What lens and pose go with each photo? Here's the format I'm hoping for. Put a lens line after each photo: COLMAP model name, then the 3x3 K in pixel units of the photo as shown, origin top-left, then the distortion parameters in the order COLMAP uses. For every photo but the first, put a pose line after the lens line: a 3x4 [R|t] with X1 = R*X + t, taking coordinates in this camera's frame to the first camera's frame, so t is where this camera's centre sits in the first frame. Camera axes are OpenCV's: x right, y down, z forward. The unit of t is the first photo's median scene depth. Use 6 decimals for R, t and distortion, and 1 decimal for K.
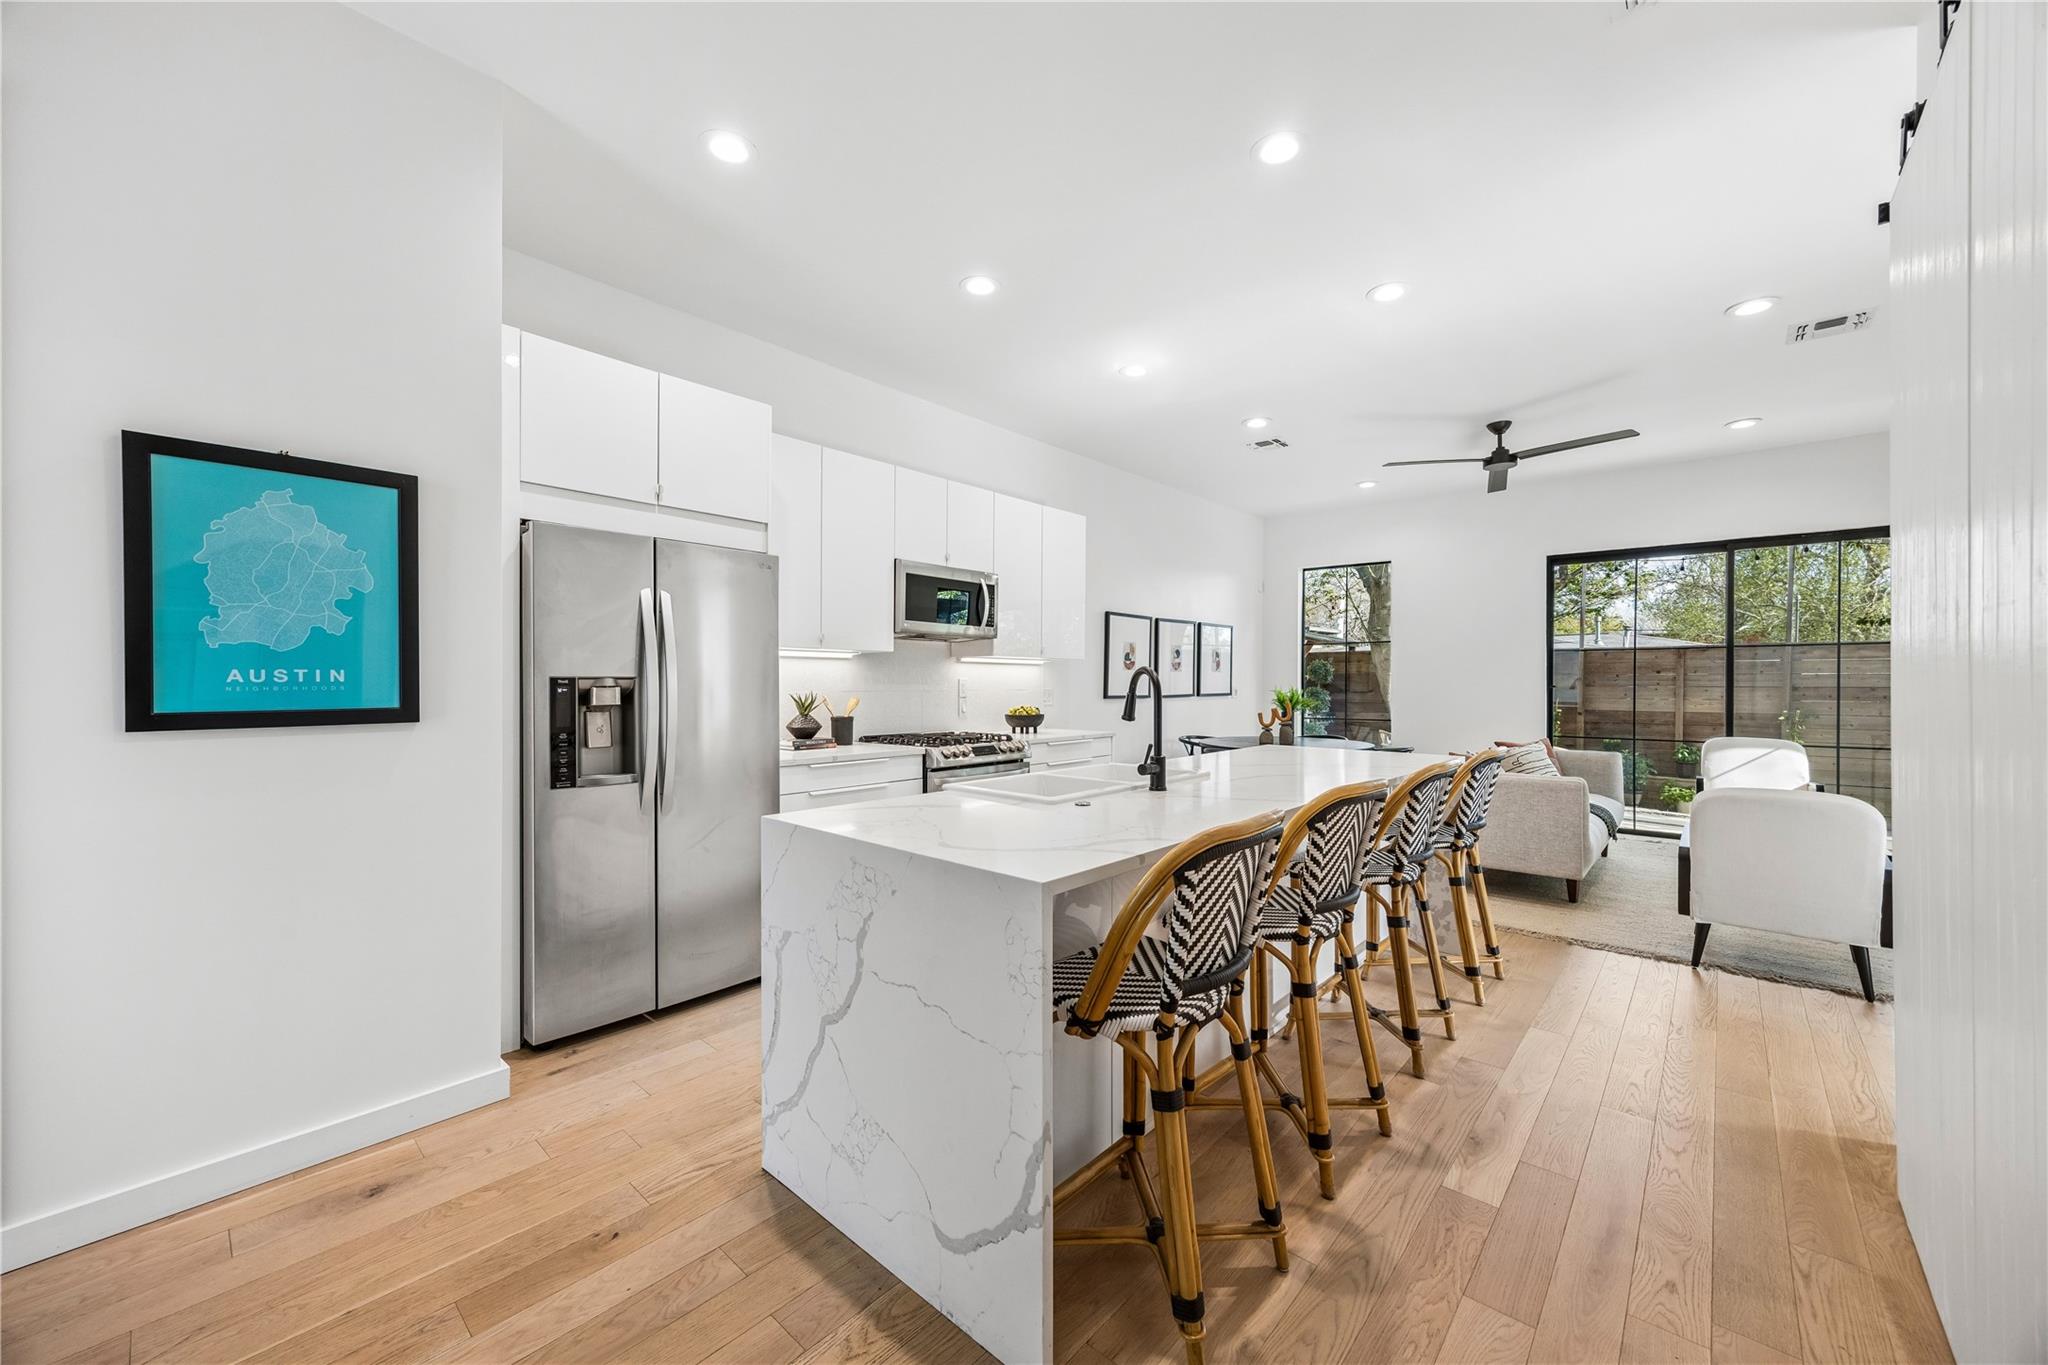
lens RADIAL K [[770.8, 0, 1020.3], [0, 770.8, 686.4], [0, 0, 1]] dist [0.000309, 0.000101]
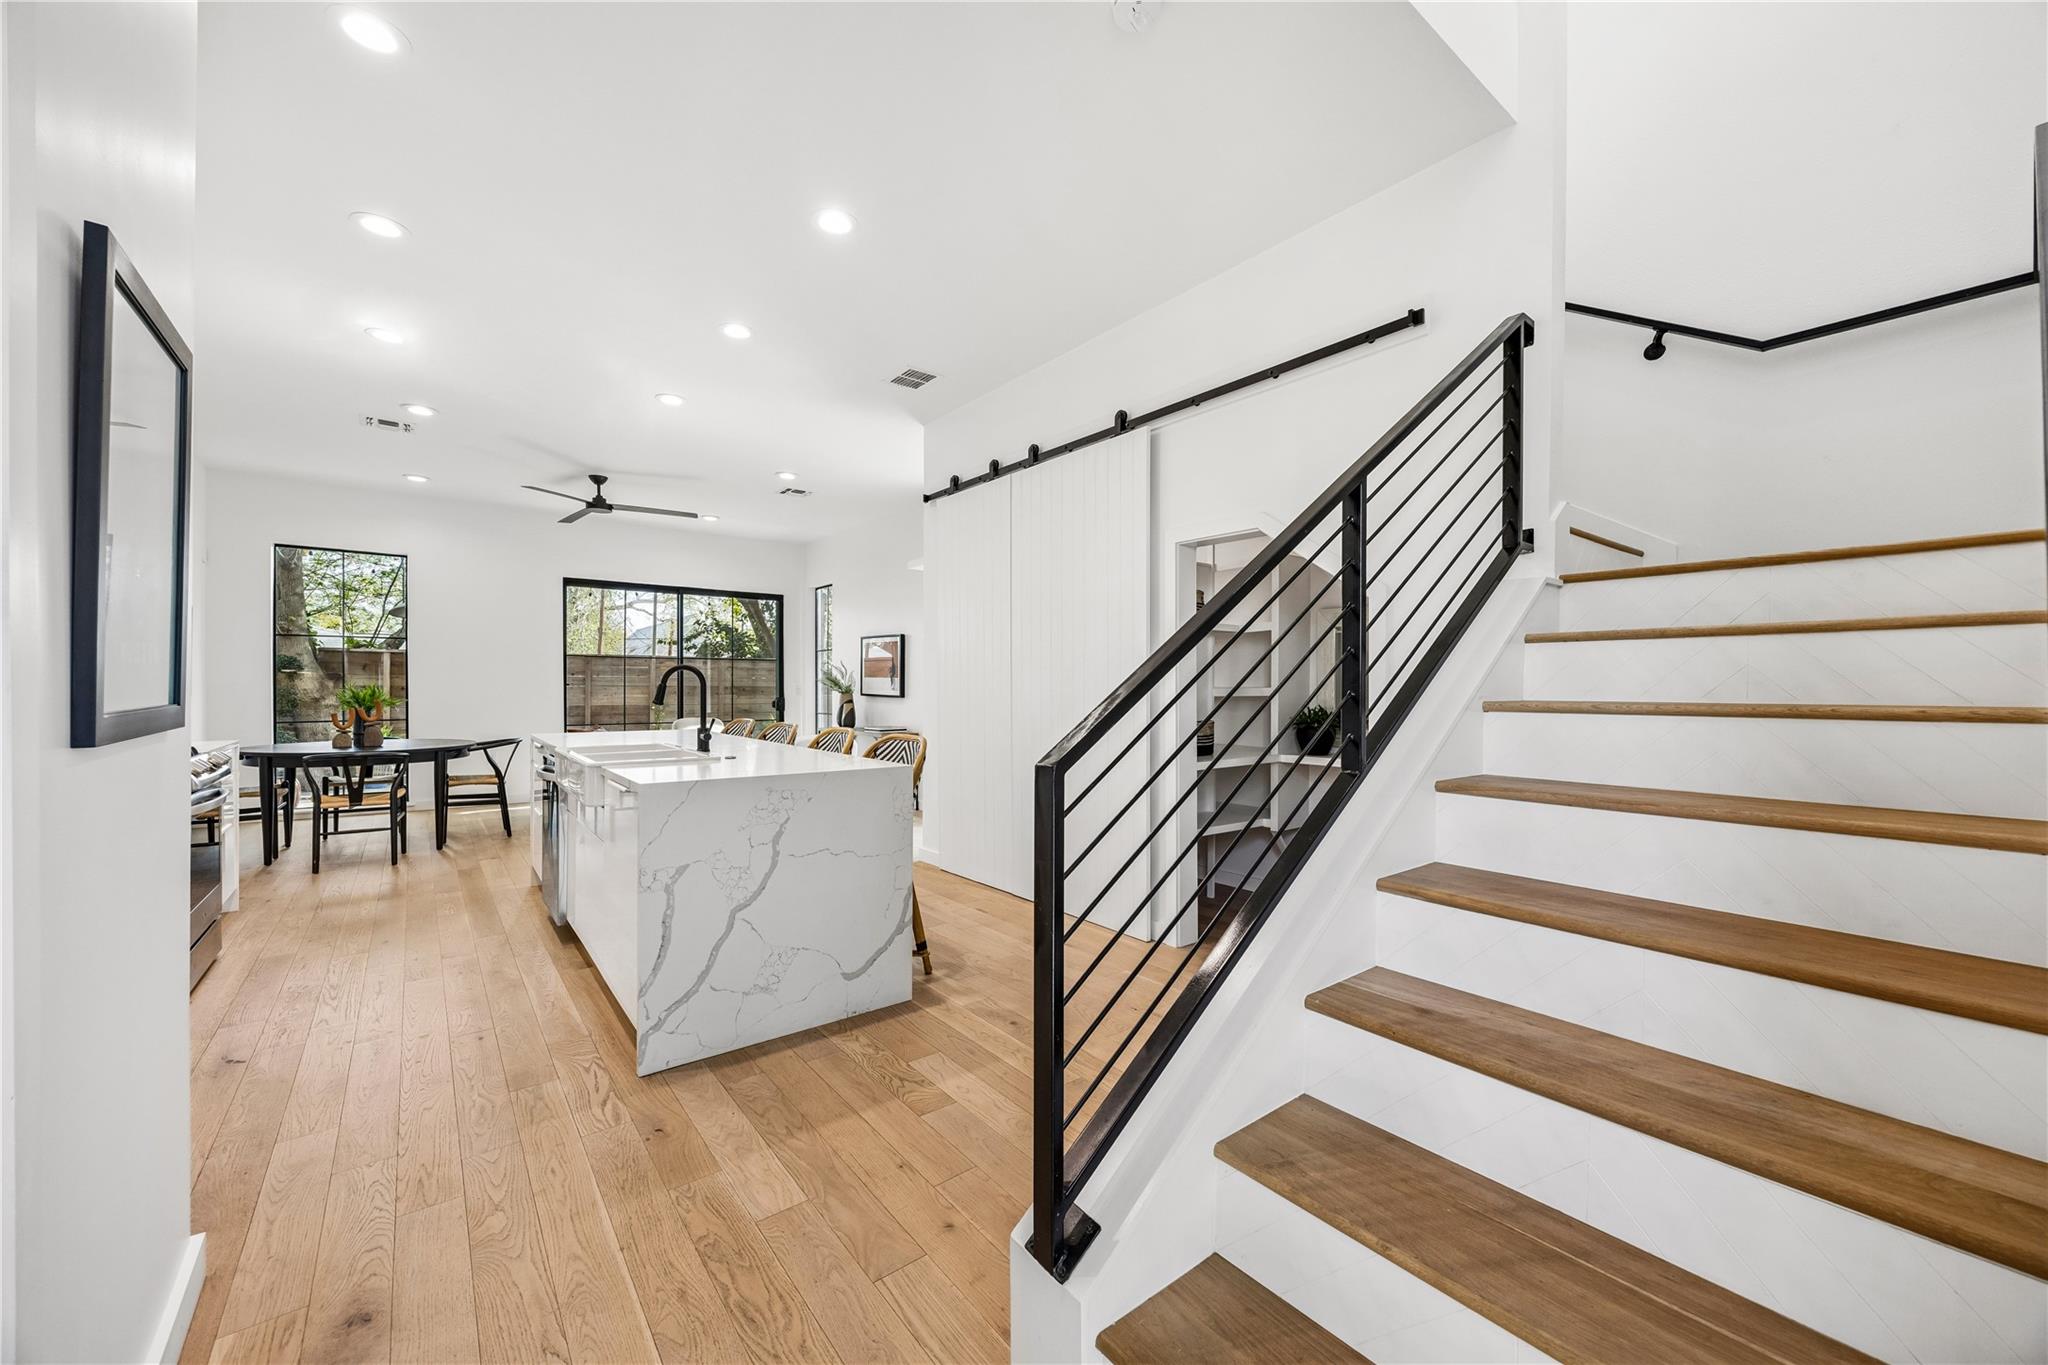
lens RADIAL K [[781.9, 0, 1052.7], [0, 781.9, 691.9], [0, 0, 1]] dist [-0.000483, -0.000071]
pose [[0.147451, -0.006518, 0.989048, -0.614249], [0.002552, 0.999977, 0.006209, 0.008459], [-0.989066, 0.001609, 0.147464, 0.079313]]
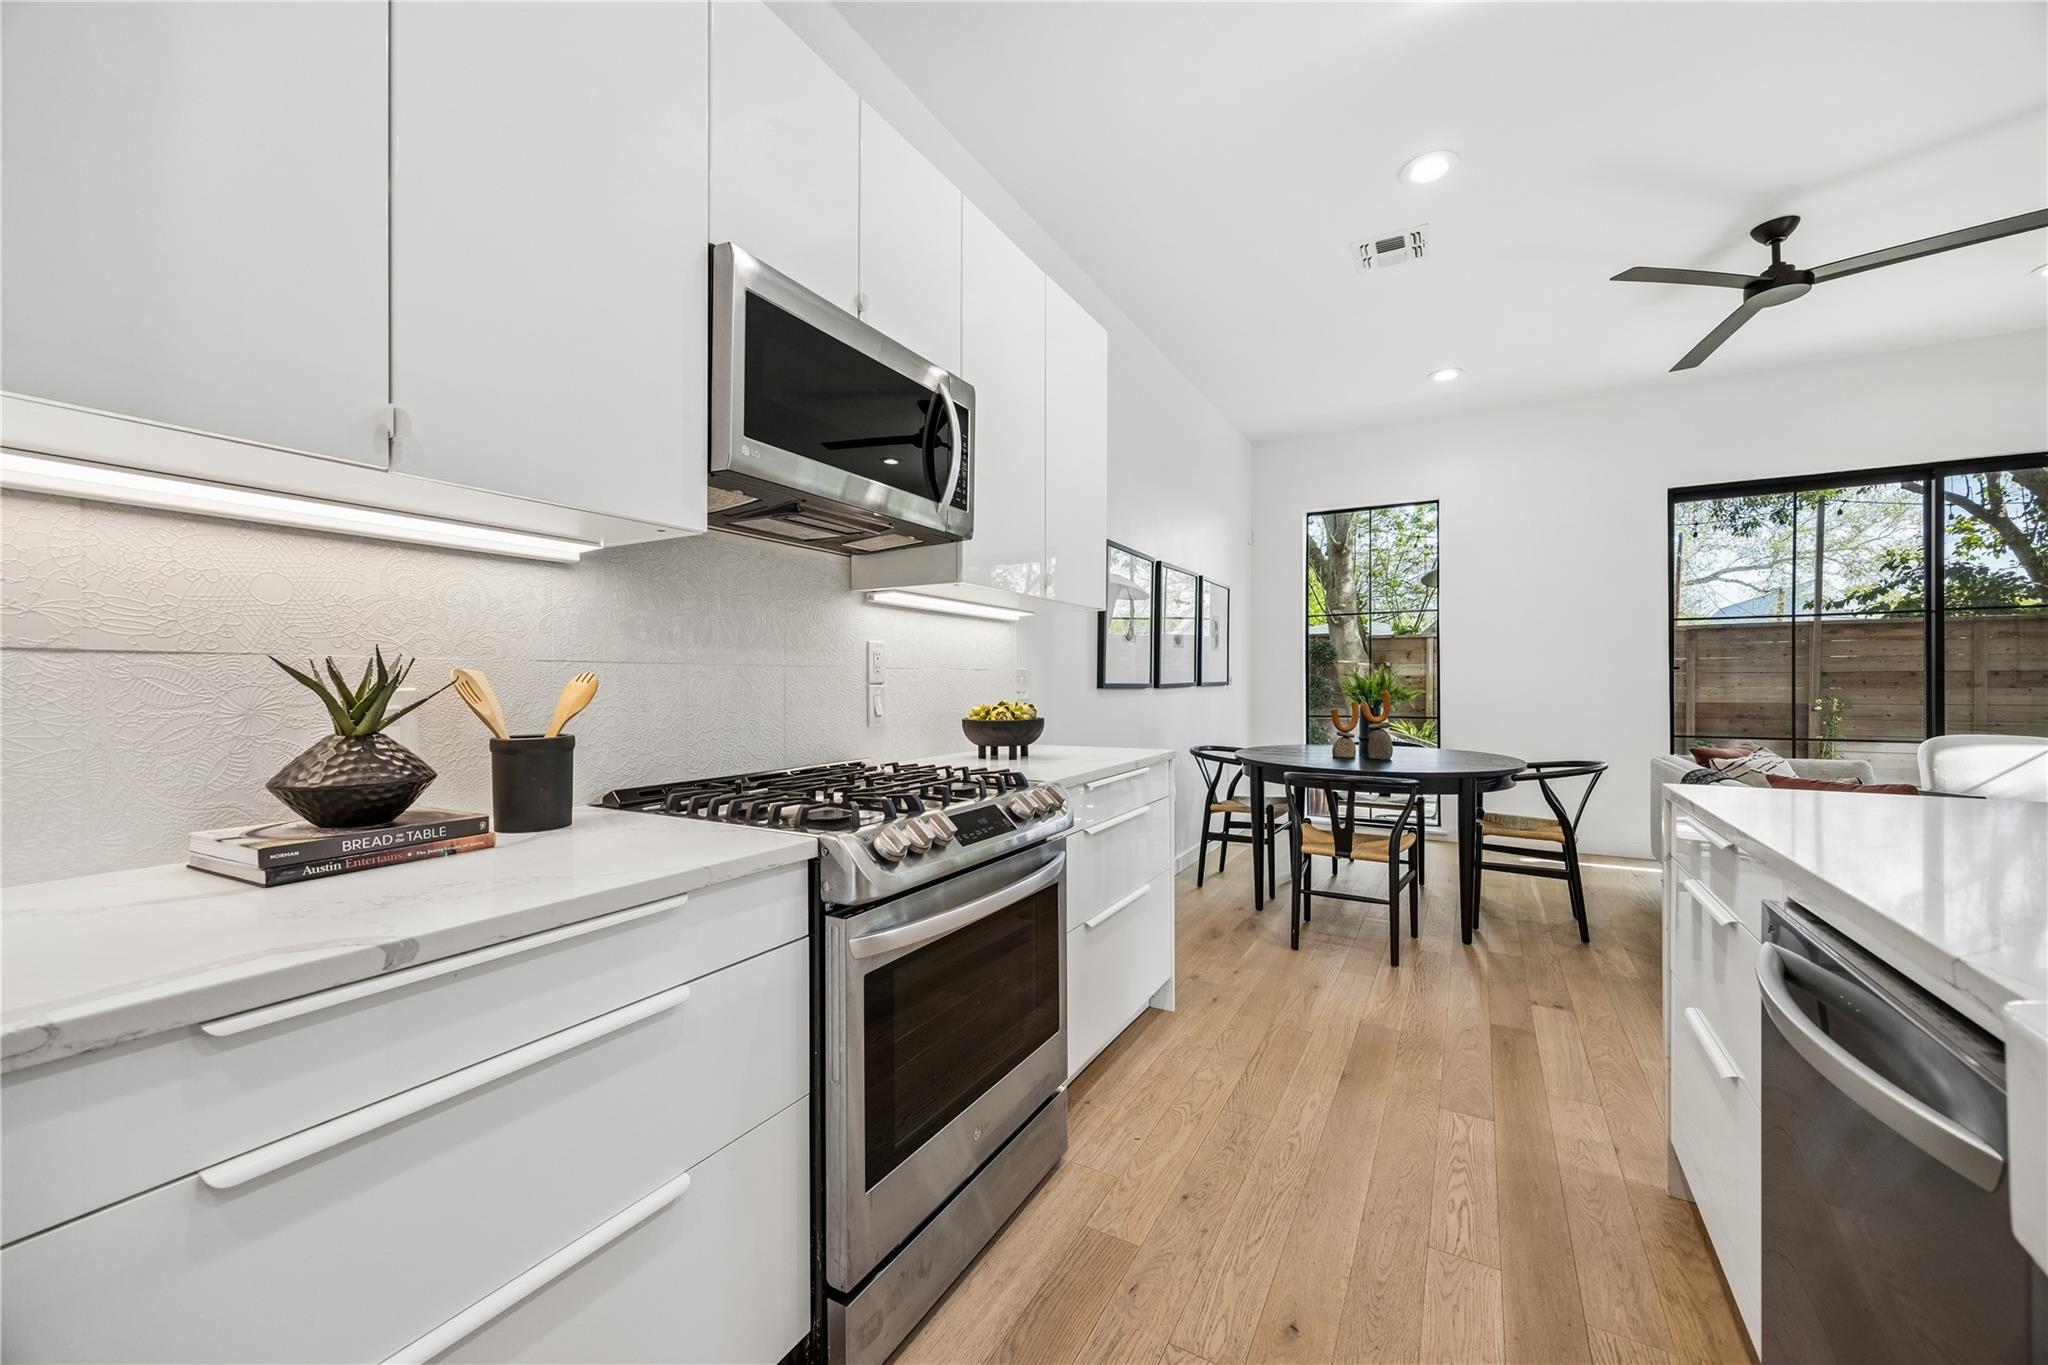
lens RADIAL K [[770.8, 0, 1020.3], [0, 770.8, 686.4], [0, 0, 1]] dist [0.000309, 0.000101]
pose [[0.979461, -0.006769, 0.201520, -0.091744], [0.006758, 0.999977, 0.000745, 0.017772], [-0.201521, 0.000632, 0.979484, 0.596053]]
